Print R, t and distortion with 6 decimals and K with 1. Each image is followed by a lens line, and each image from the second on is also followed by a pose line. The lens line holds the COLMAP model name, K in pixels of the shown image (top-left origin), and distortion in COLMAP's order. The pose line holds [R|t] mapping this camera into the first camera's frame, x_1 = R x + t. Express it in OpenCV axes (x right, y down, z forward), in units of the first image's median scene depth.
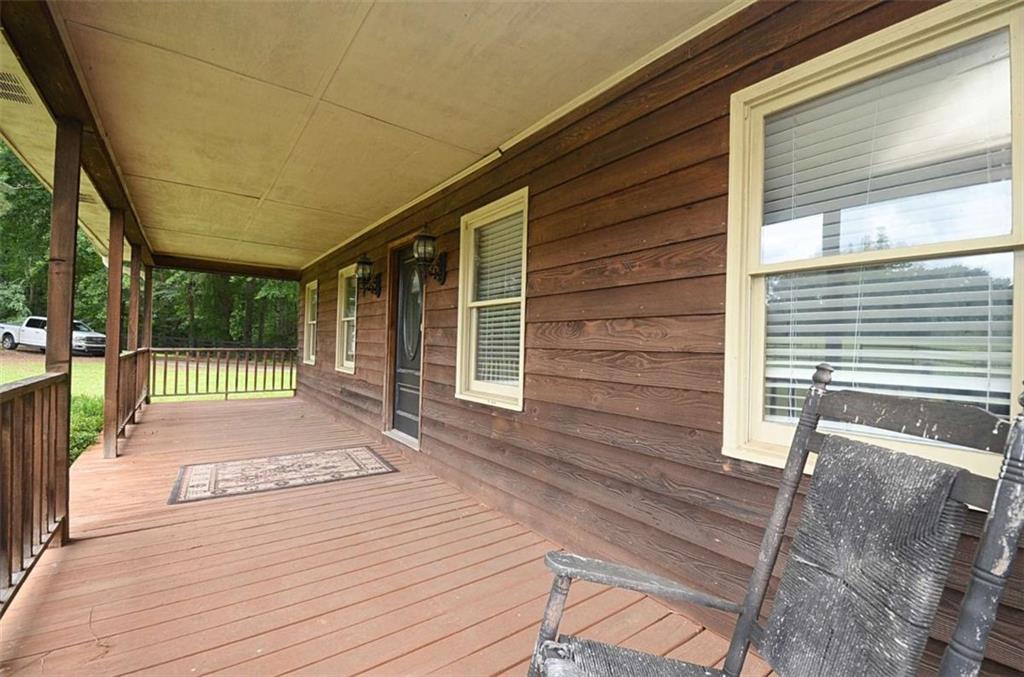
lens RADIAL K [[443.7, 0, 526.0], [0, 443.7, 345.2], [0, 0, 1]] dist [0.017240, -0.020196]
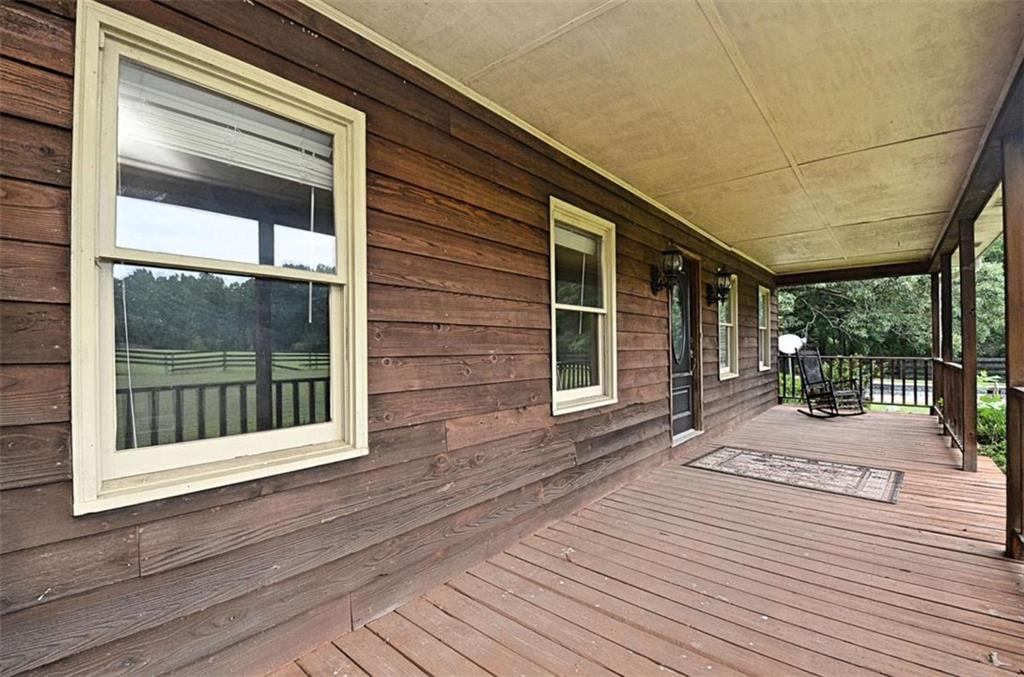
lens RADIAL K [[444.3, 0, 516.0], [0, 444.3, 353.7], [0, 0, 1]] dist [0.000451, -0.020010]
pose [[-0.216951, -0.019166, 0.975994, -1.364713], [0.000676, 0.999804, 0.019784, -0.017971], [-0.976182, 0.004952, -0.216895, 1.803600]]
